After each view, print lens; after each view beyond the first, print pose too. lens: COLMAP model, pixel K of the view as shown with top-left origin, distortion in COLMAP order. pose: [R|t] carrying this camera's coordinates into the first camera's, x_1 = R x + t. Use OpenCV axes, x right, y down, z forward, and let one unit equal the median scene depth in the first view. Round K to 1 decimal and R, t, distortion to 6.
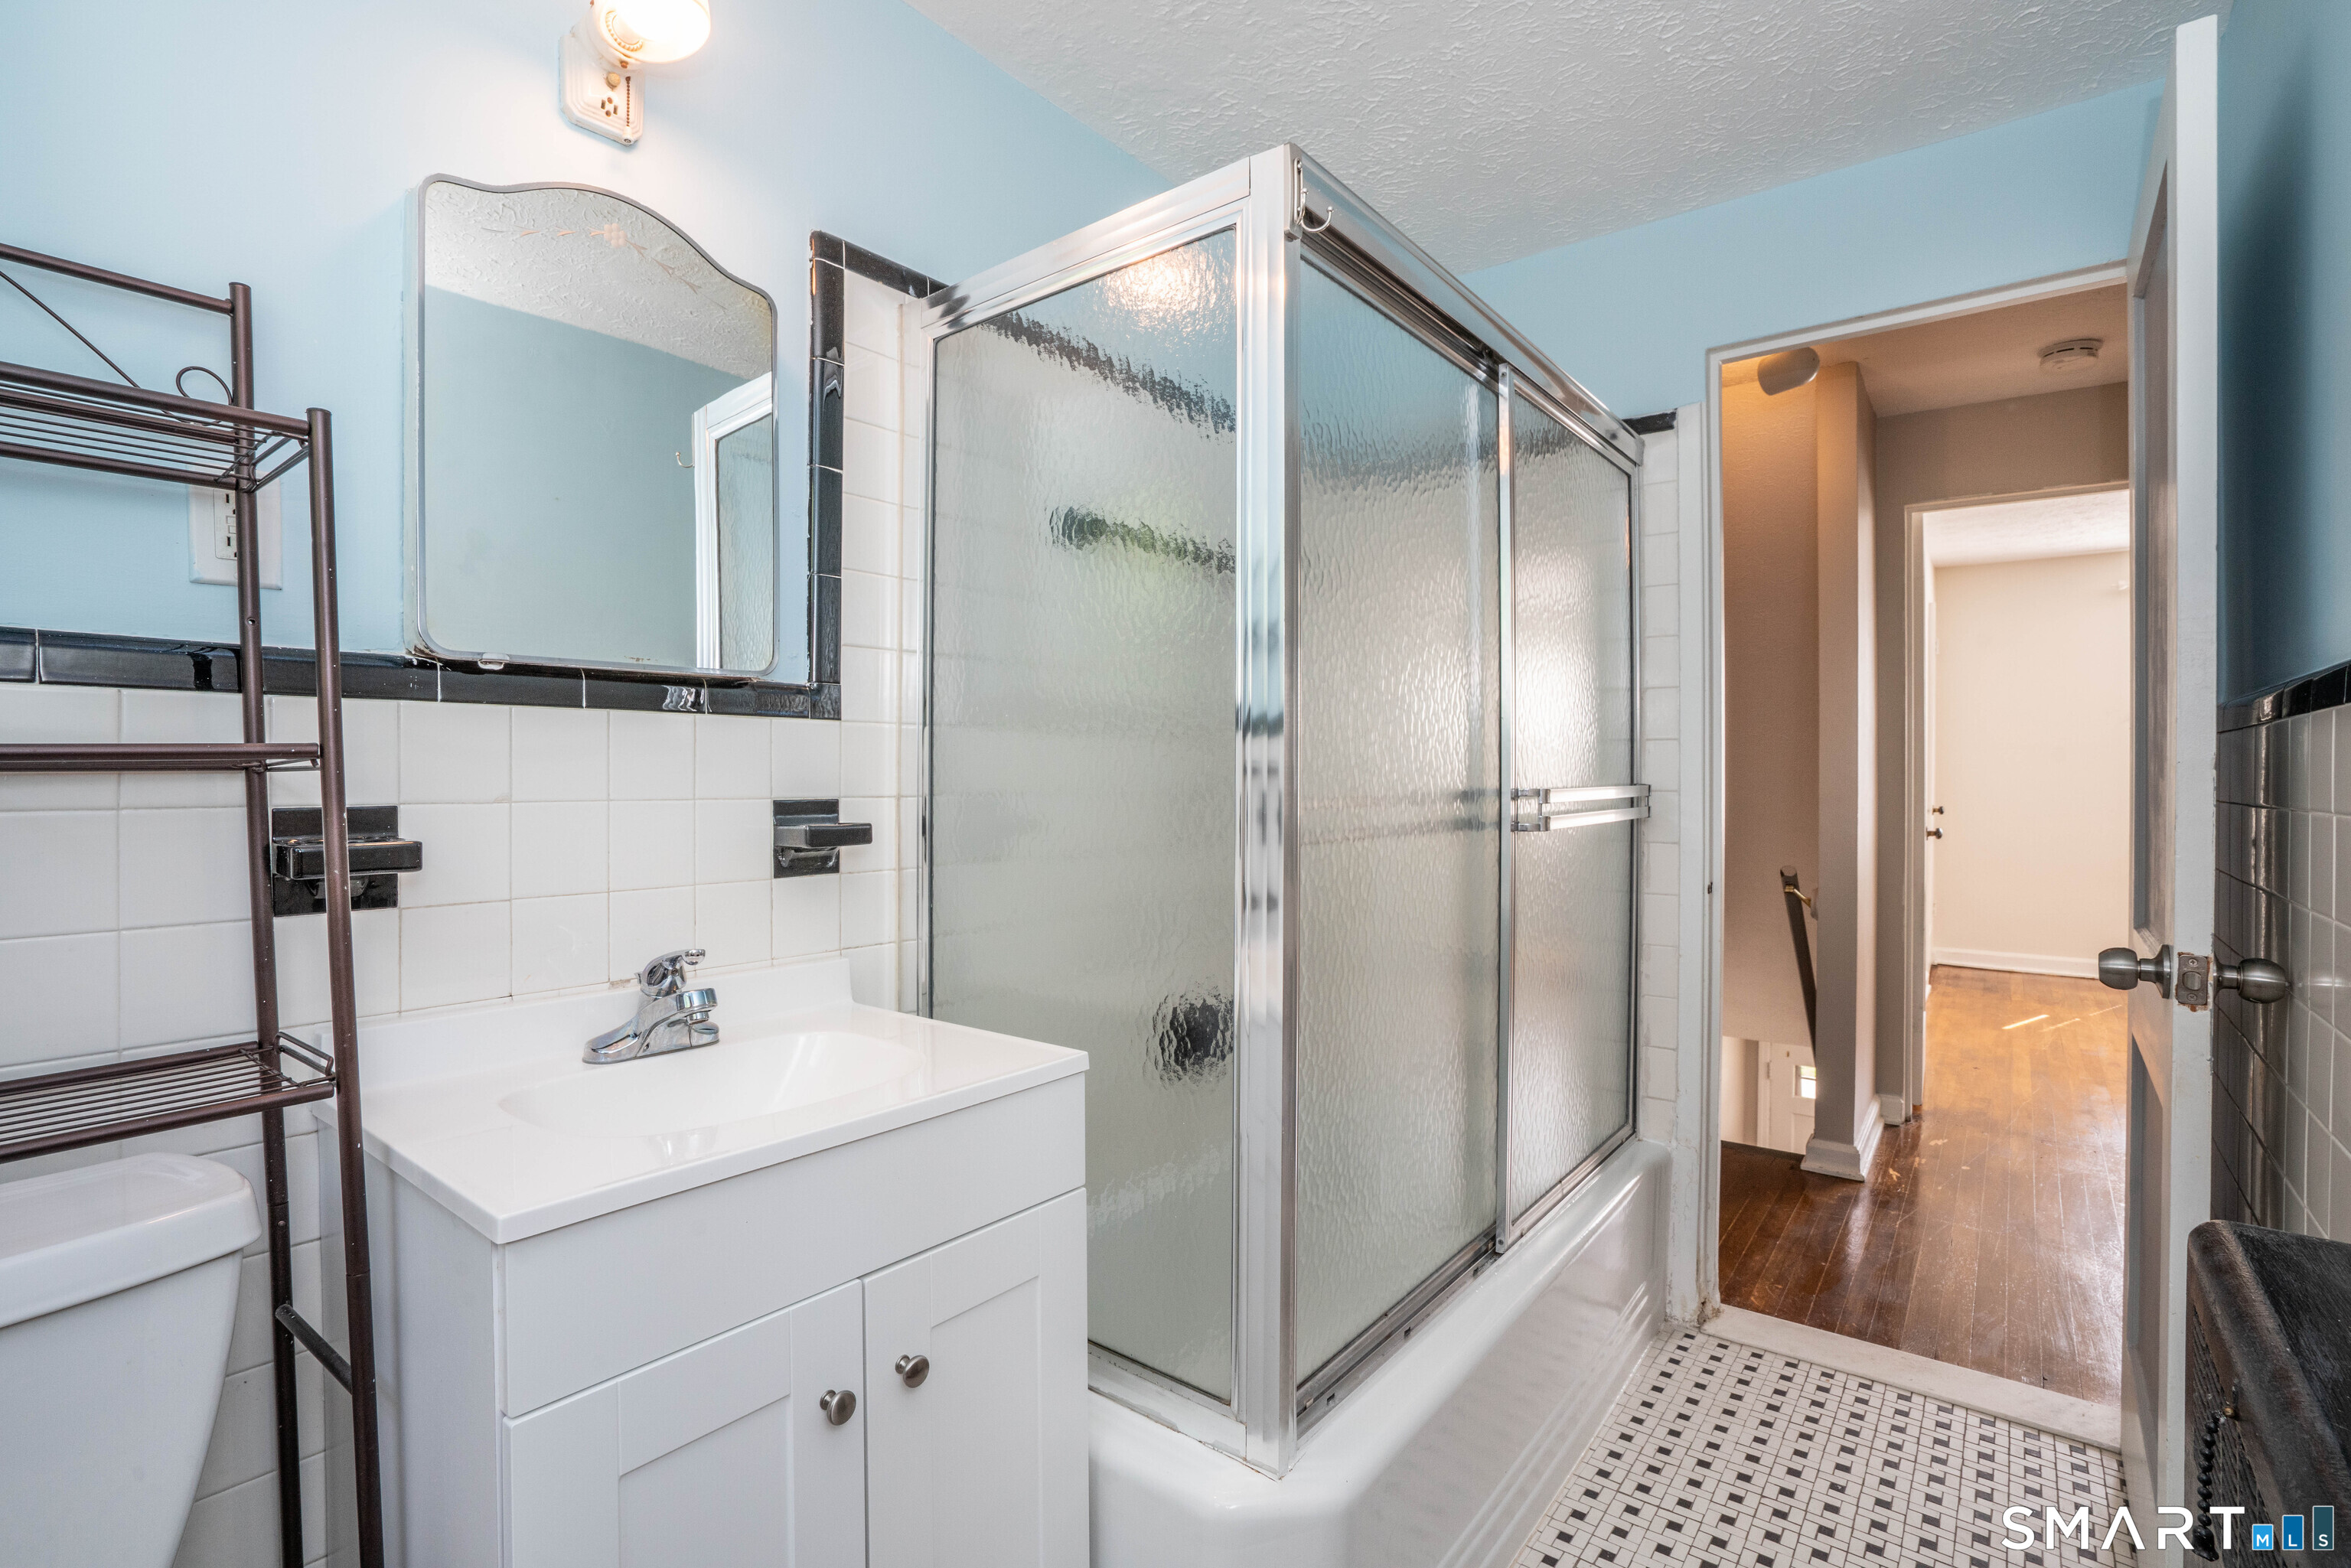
lens RADIAL K [[1117.7, 0, 1159.3], [0, 1117.7, 788.9], [0, 0, 1]] dist [-0.005758, -0.000549]
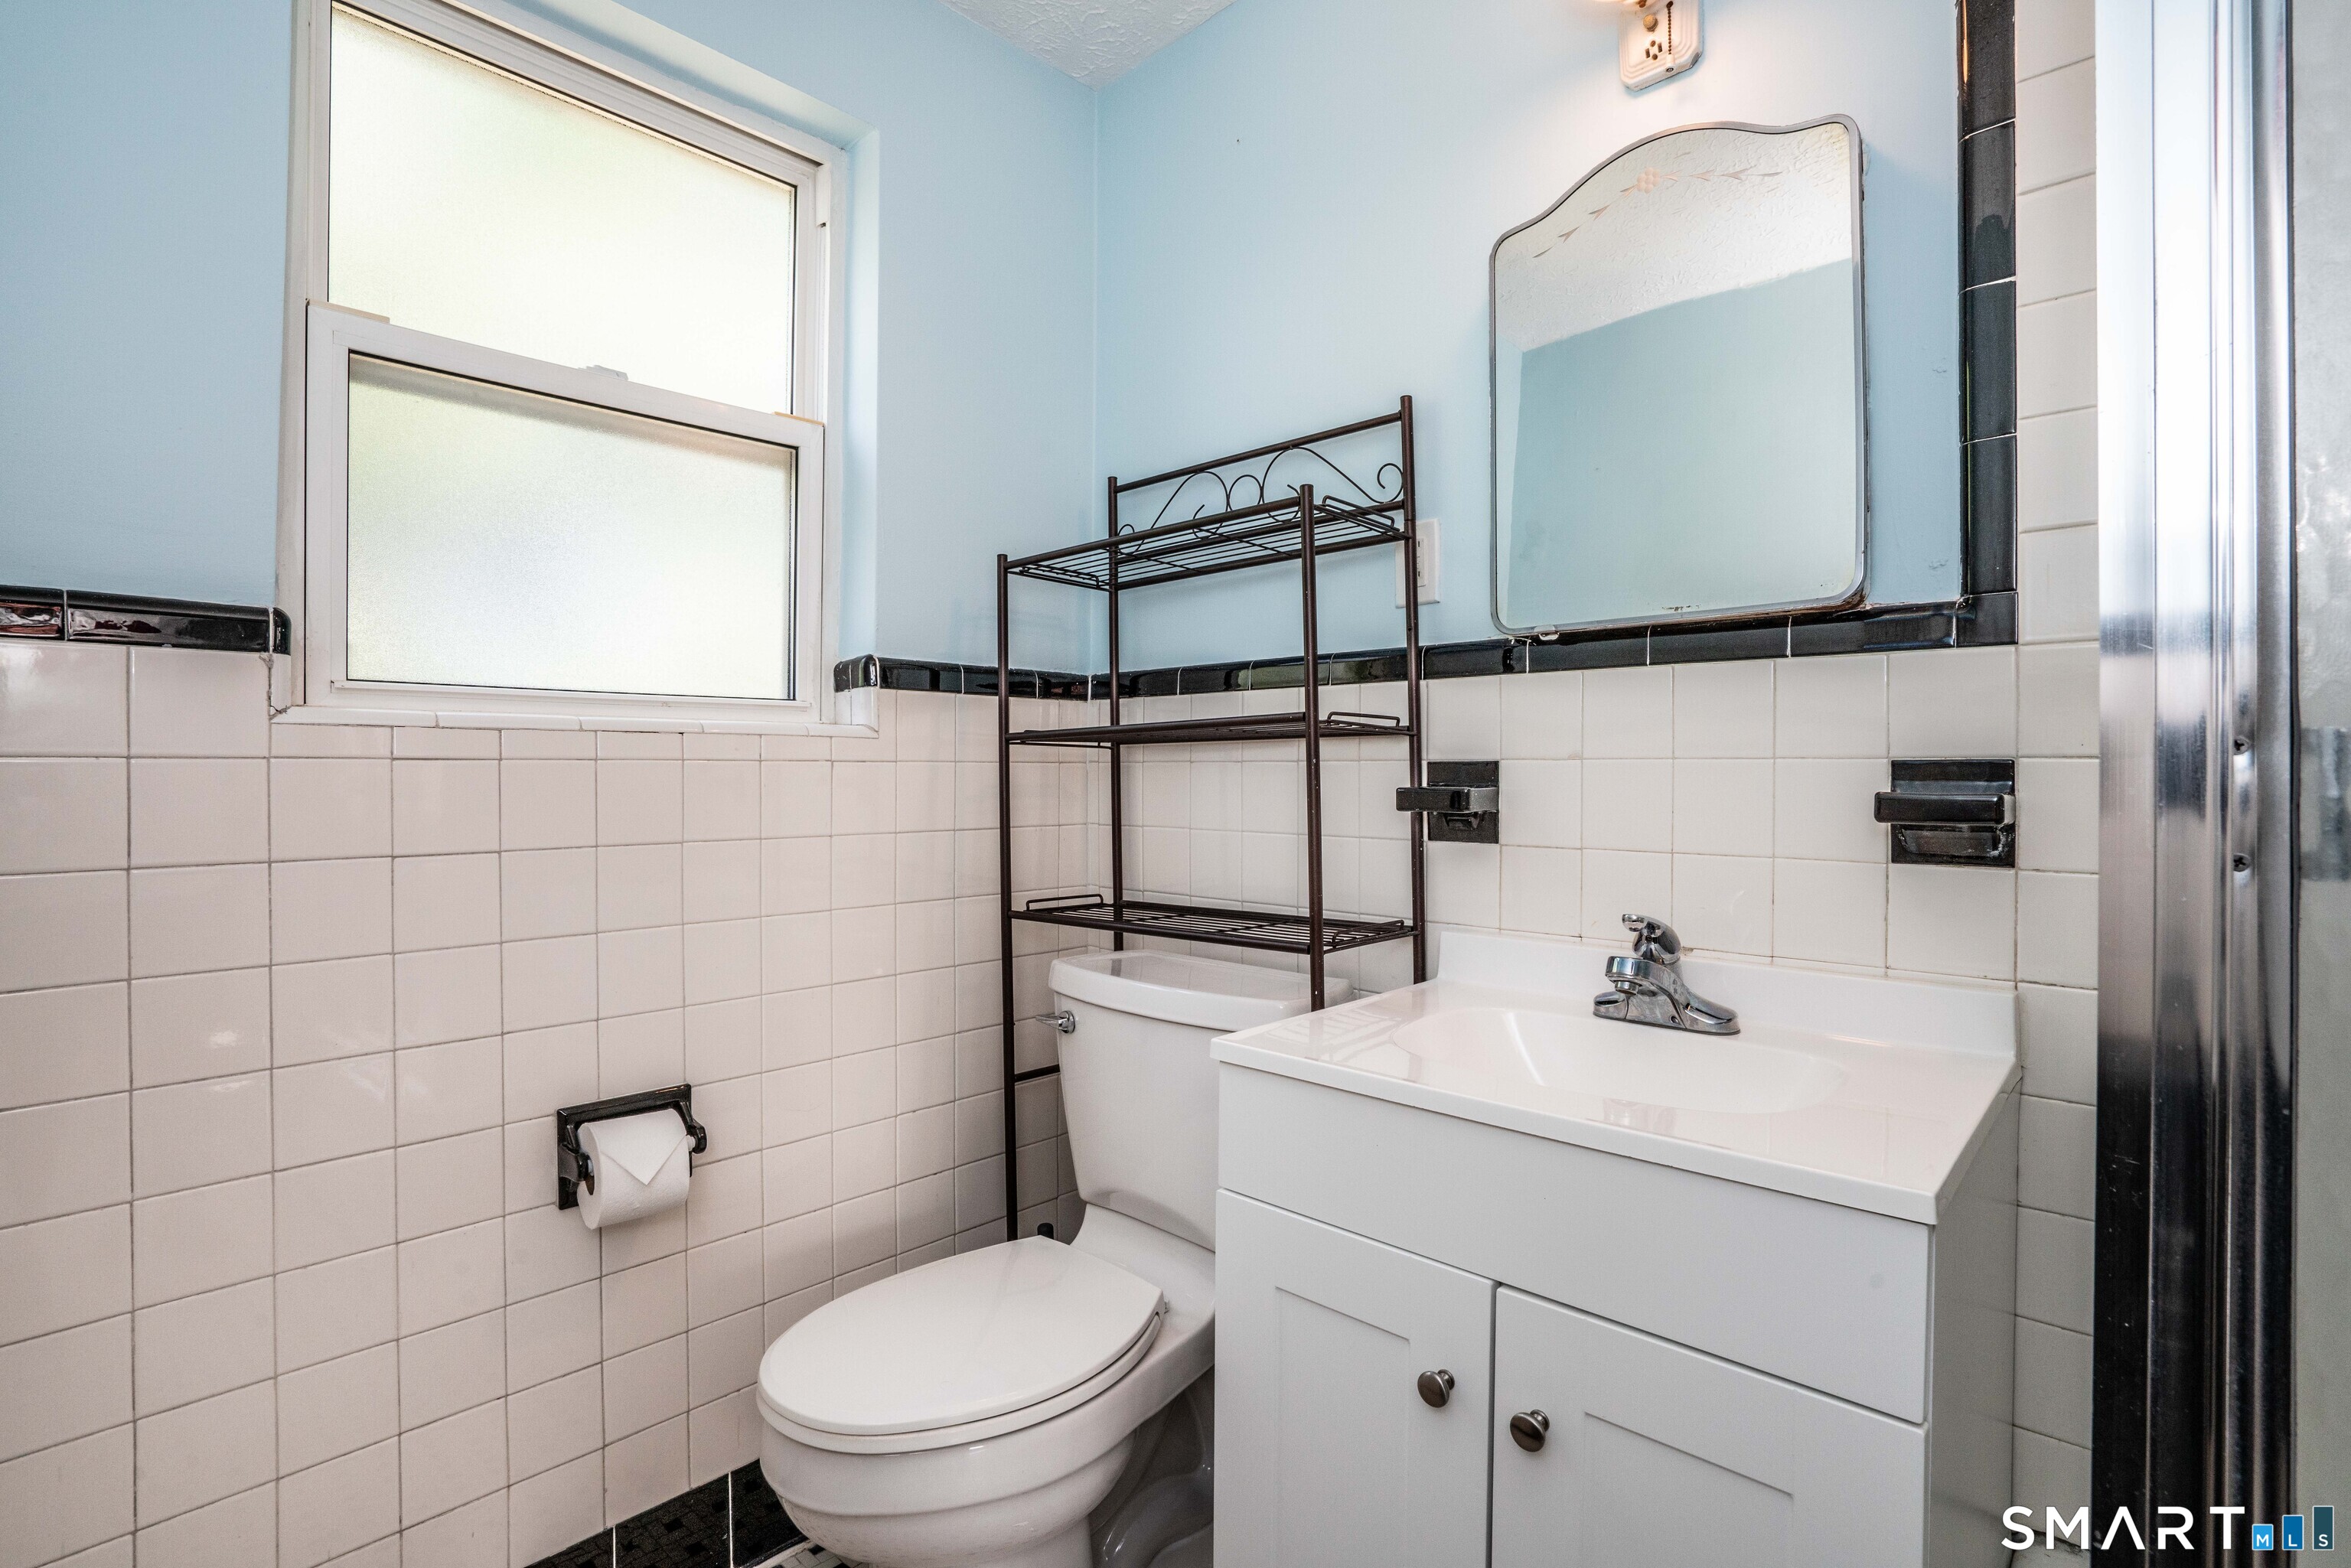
lens RADIAL K [[1117.7, 0, 1160.1], [0, 1117.7, 774.2], [0, 0, 1]] dist [-0.005758, -0.000549]
pose [[-0.074509, 0.014568, -0.997114, 0.597088], [-0.004768, 0.999877, 0.014964, 0.013924], [0.997209, 0.005869, -0.074430, 0.730780]]
